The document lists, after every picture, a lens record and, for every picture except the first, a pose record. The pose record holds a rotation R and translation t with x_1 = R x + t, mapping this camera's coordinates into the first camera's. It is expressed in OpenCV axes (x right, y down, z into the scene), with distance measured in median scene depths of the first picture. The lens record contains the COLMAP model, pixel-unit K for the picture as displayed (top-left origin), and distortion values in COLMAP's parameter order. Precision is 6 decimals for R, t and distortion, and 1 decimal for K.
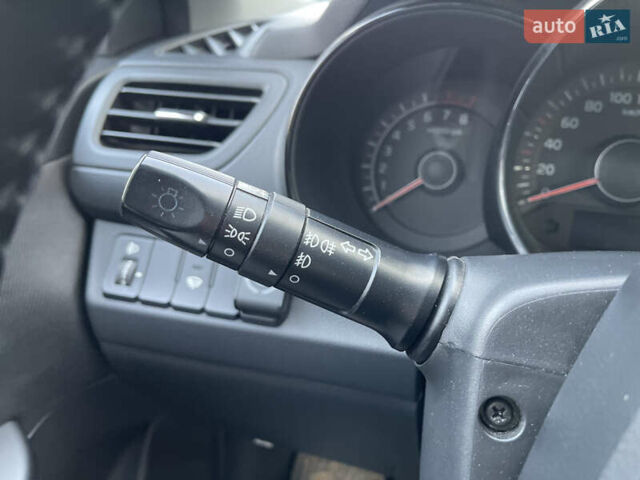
lens RADIAL K [[480.7, 0, 318.7], [0, 480.7, 241.5], [0, 0, 1]] dist [0.064925, -0.071130]
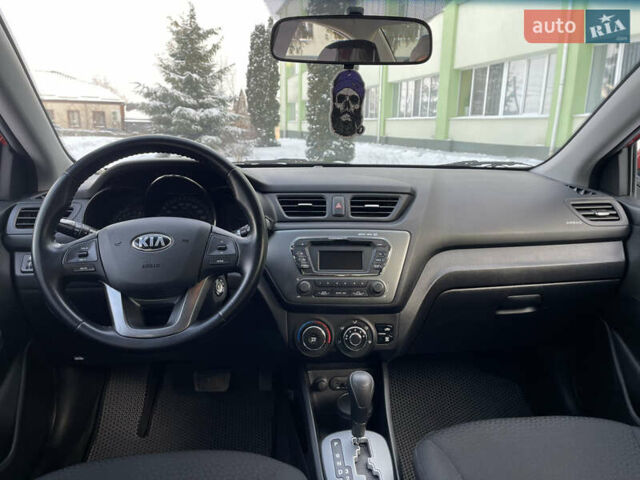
lens RADIAL K [[468.7, 0, 315.6], [0, 468.7, 238.6], [0, 0, 1]] dist [0.142395, -0.164227]
pose [[0.913552, -0.088591, 0.396956, 0.080728], [0.173057, 0.967901, -0.182260, 0.801900], [-0.368068, 0.235200, 0.899559, -2.598709]]
